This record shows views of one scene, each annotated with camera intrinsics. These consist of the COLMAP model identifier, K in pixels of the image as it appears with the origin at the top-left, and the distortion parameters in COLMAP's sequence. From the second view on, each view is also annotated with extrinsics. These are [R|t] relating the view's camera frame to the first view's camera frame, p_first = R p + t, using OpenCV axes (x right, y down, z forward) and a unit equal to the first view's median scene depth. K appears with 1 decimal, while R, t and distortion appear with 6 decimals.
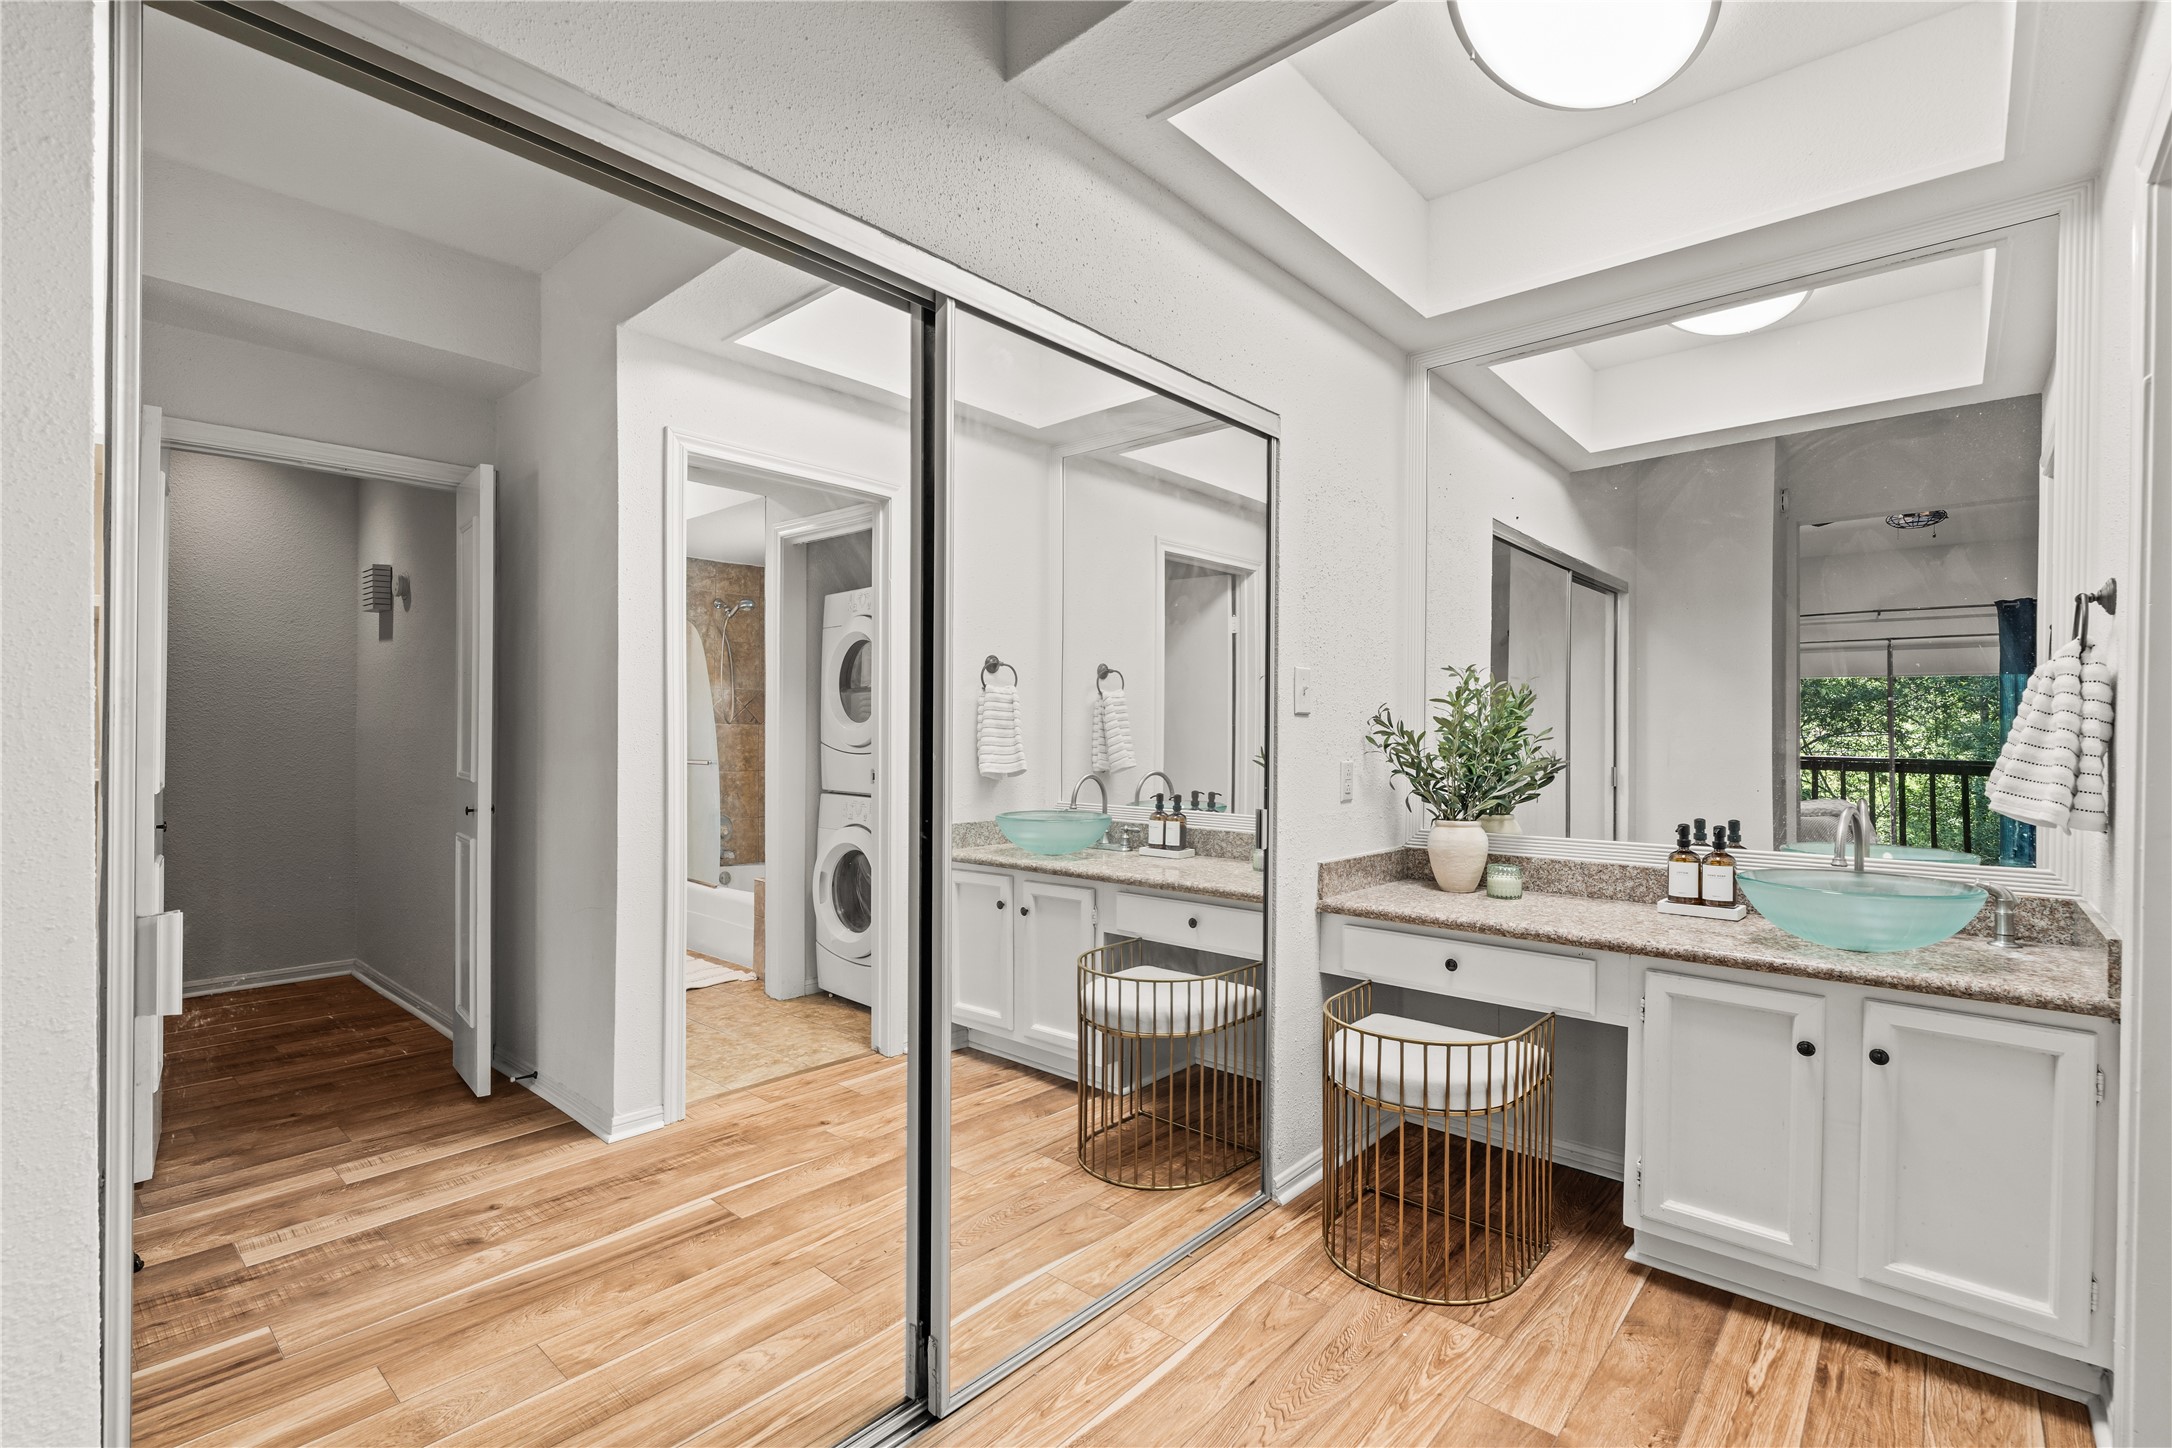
lens RADIAL K [[980.1, 0, 1092.7], [0, 980.1, 729.5], [0, 0, 1]] dist [-0.003983, 0.001841]
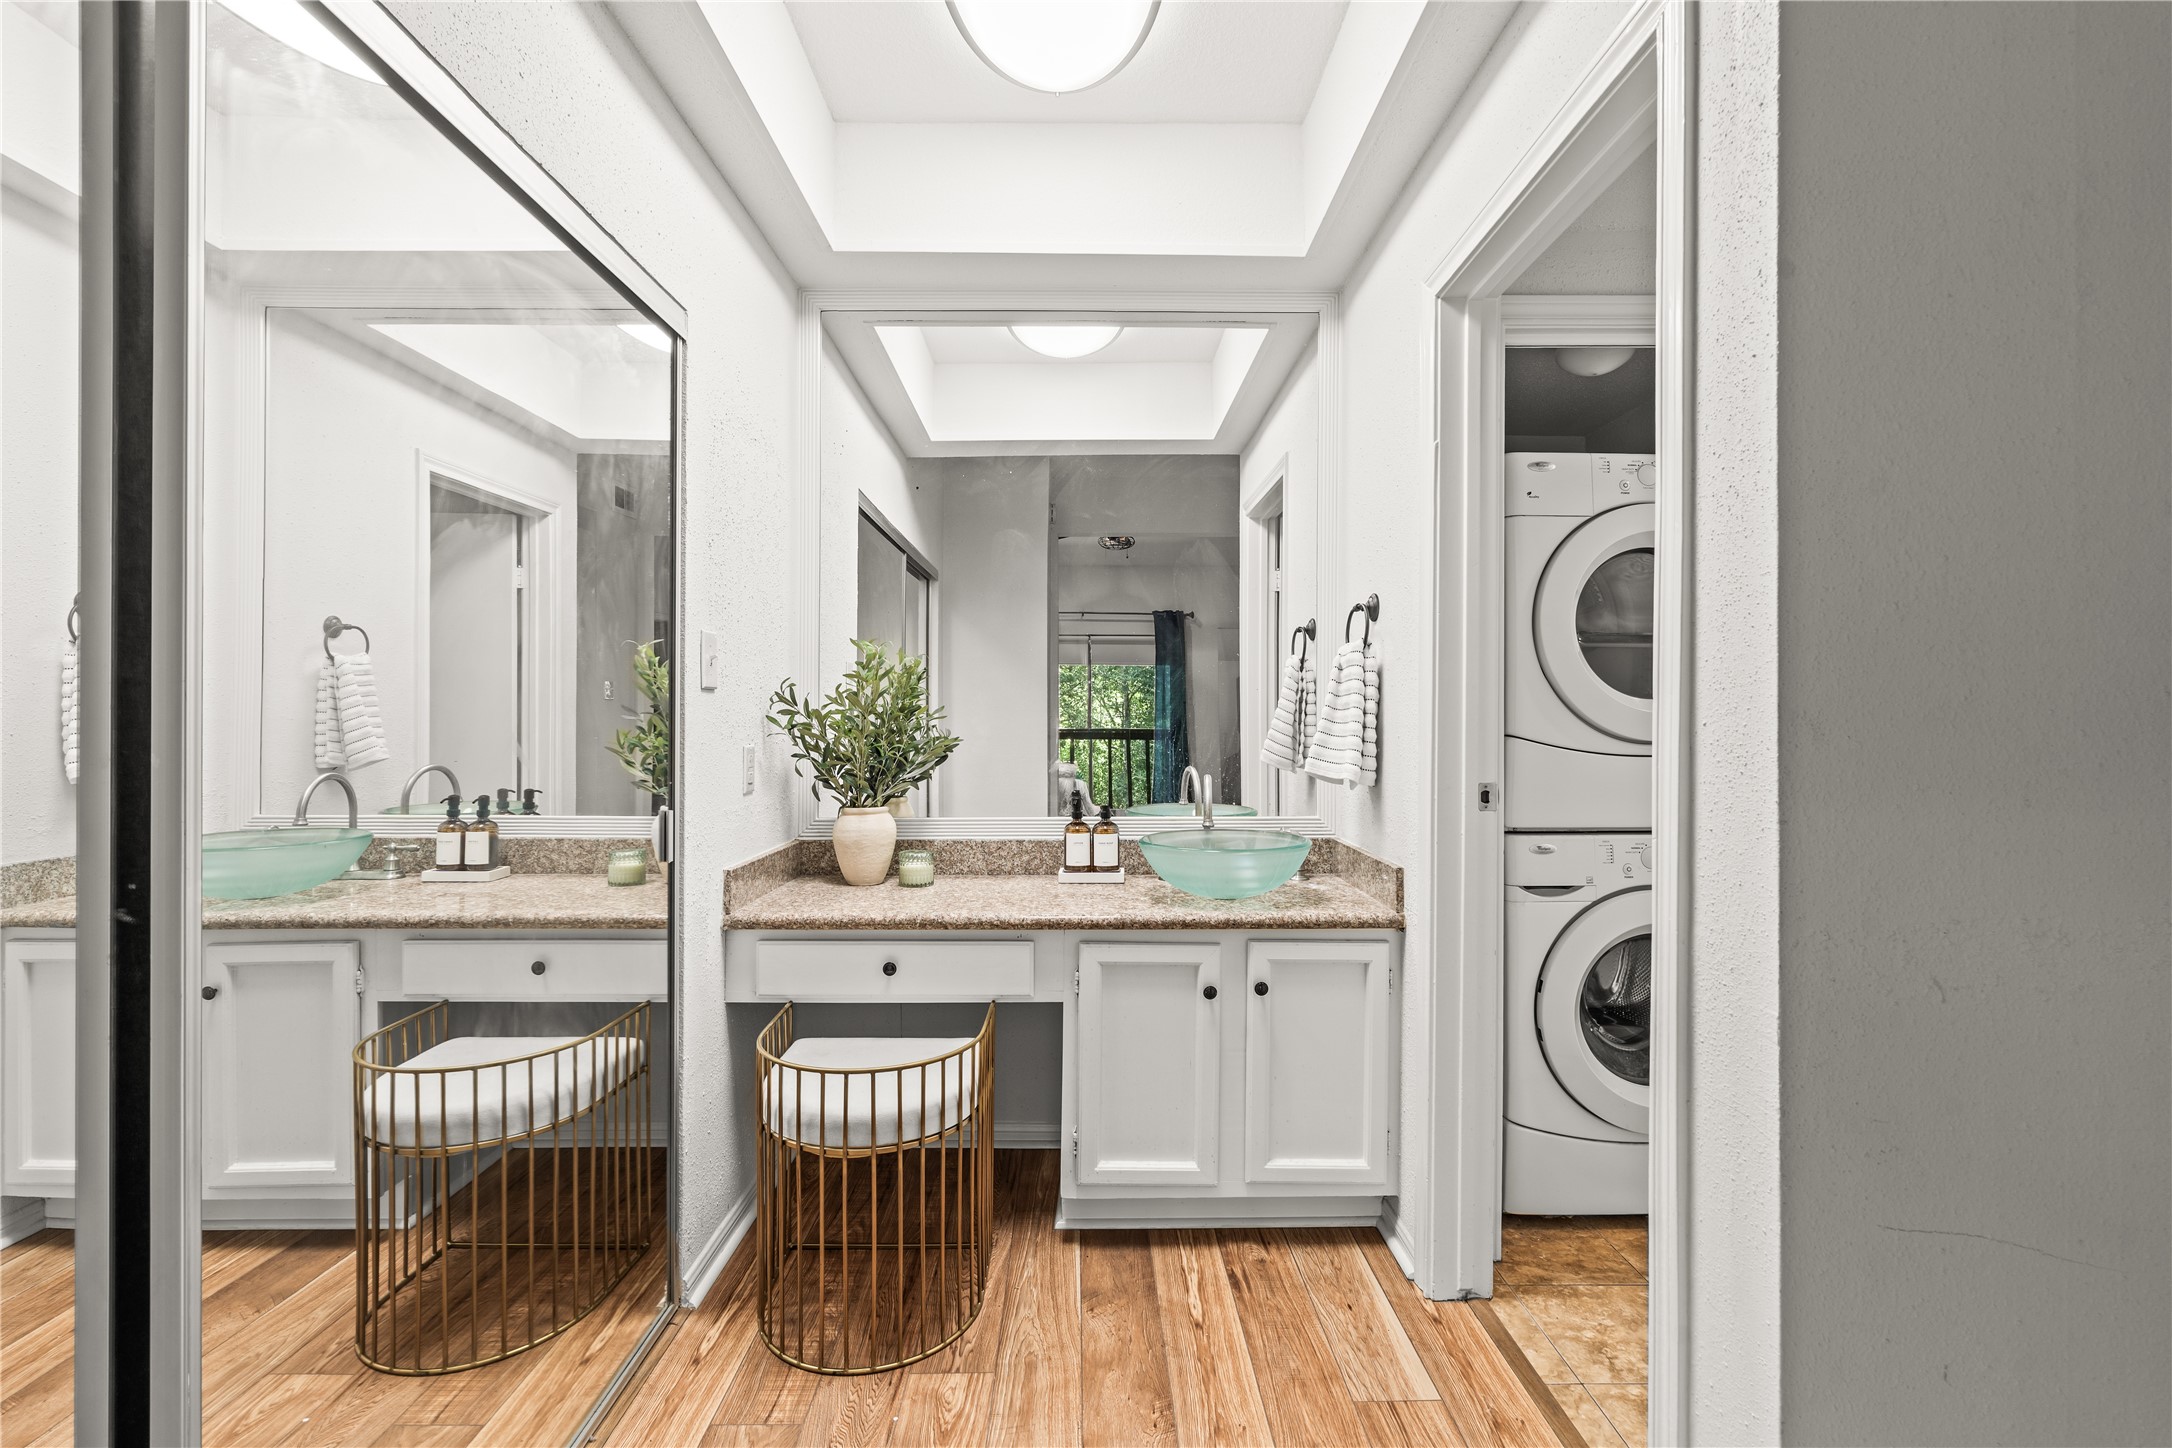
lens RADIAL K [[980.1, 0, 1086.0], [0, 980.1, 709.4], [0, 0, 1]] dist [-0.003983, 0.001841]
pose [[0.746470, -0.001276, 0.665418, -0.094849], [0.000361, 0.999999, 0.001512, -0.000360], [-0.665419, -0.000889, 0.746469, 0.194813]]
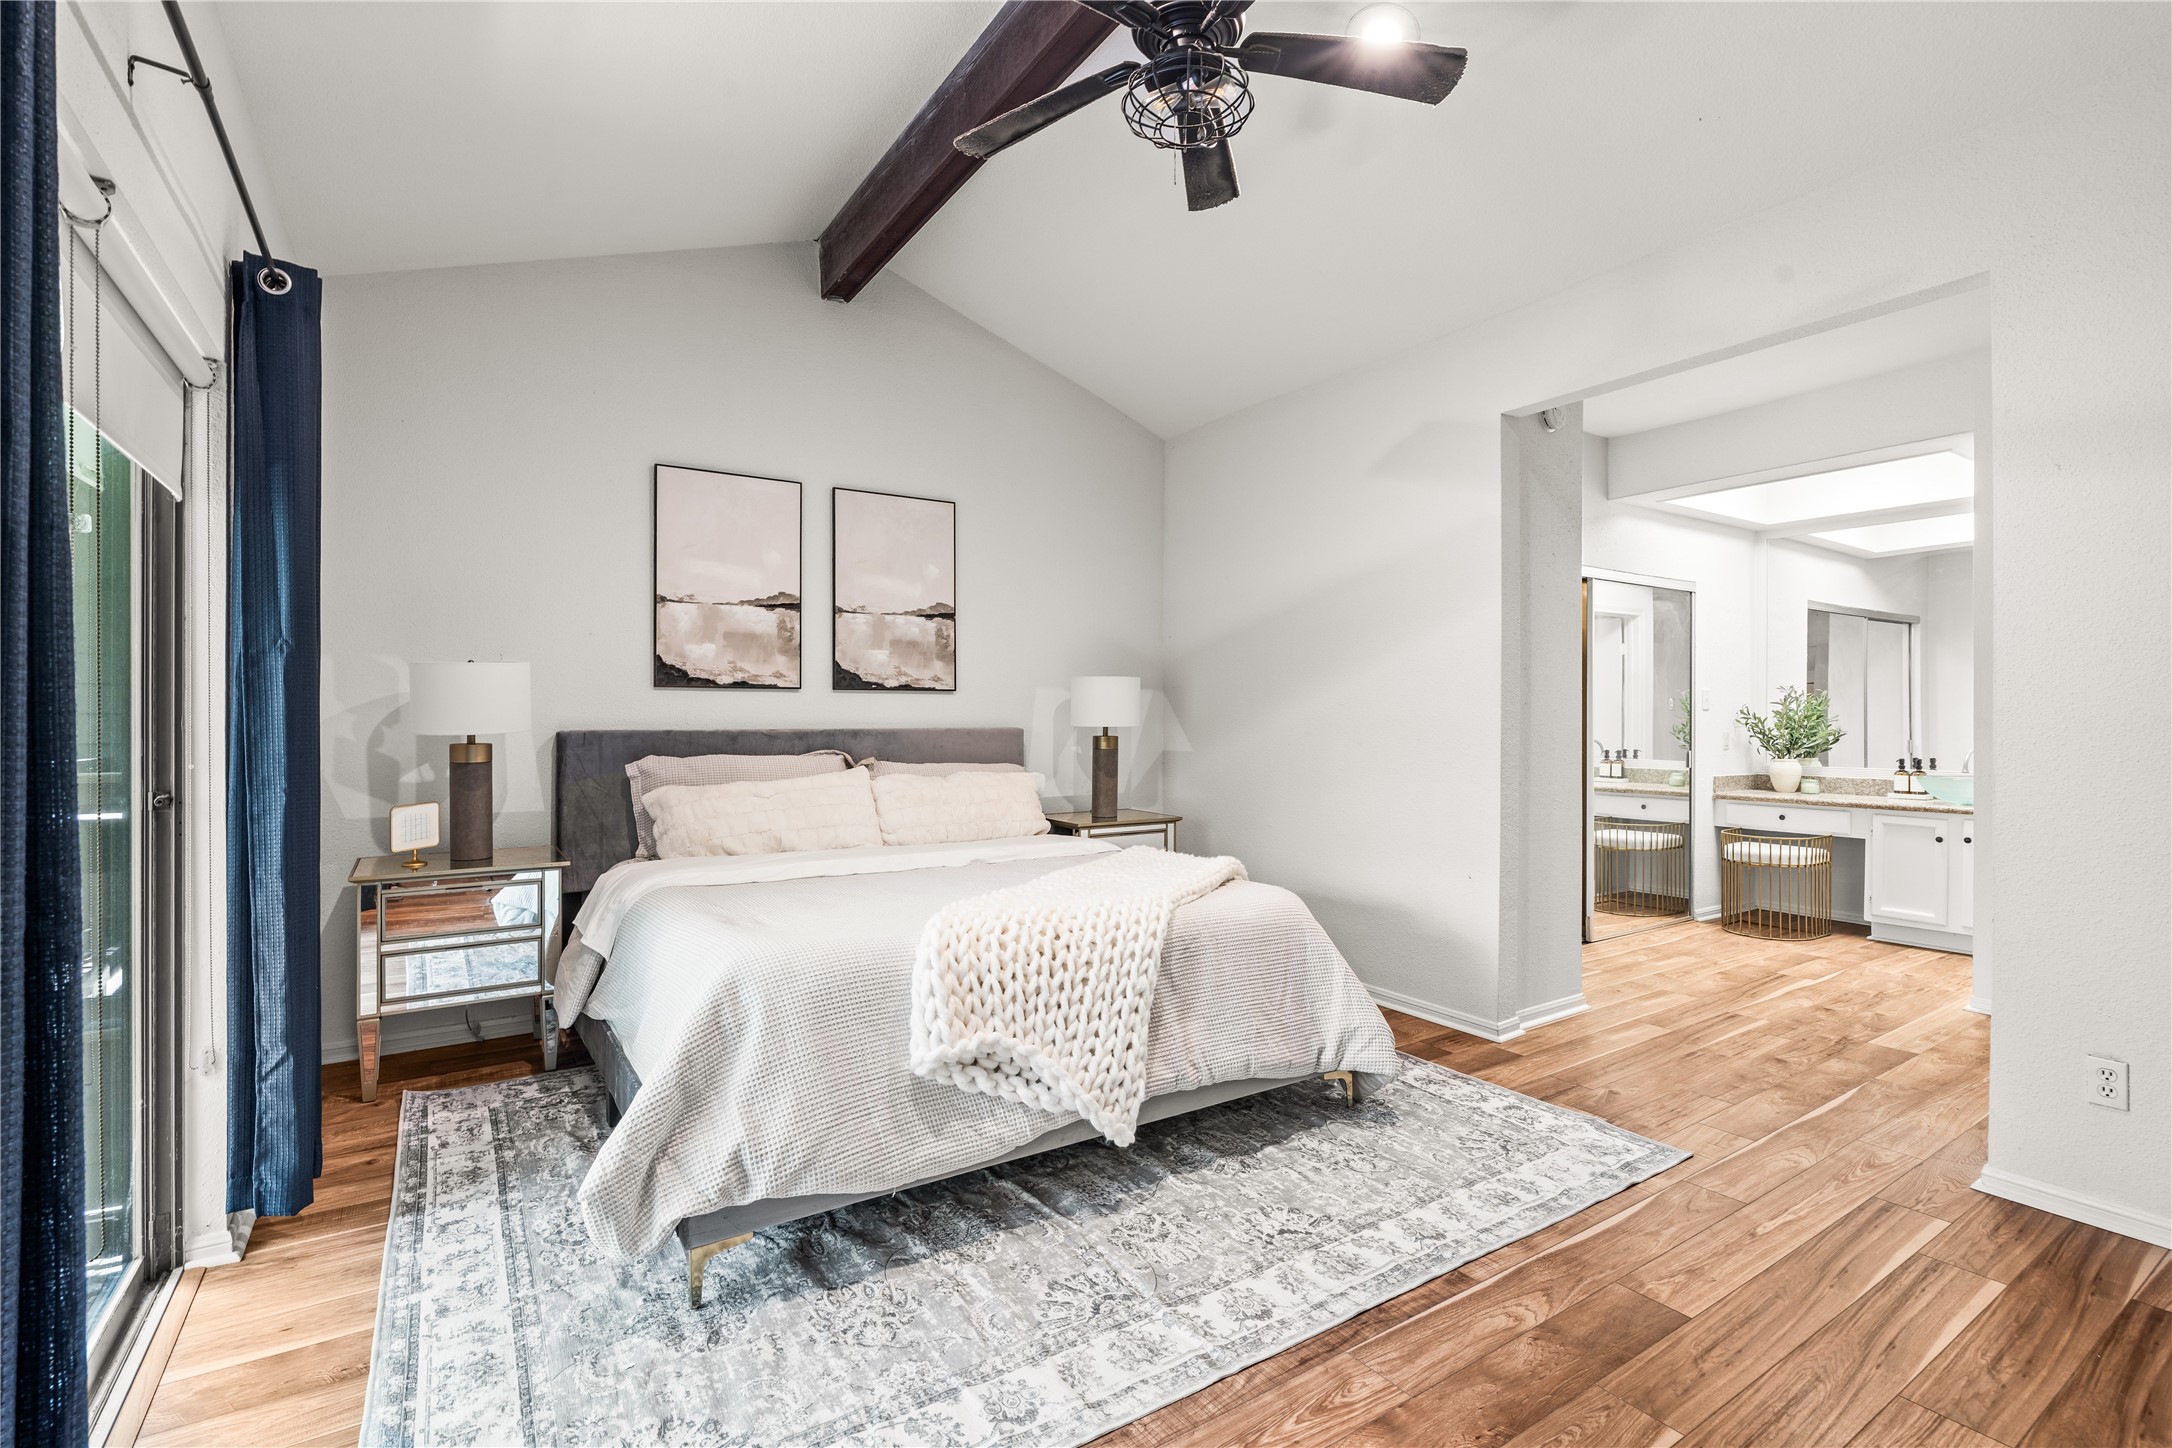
lens RADIAL K [[980.1, 0, 1095.2], [0, 980.1, 712.2], [0, 0, 1]] dist [-0.003983, 0.001841]
pose [[0.965871, -0.001072, -0.259023, -0.574523], [-0.000483, 0.999982, -0.005941, 0.005167], [0.259025, 0.005863, 0.965853, -1.579402]]
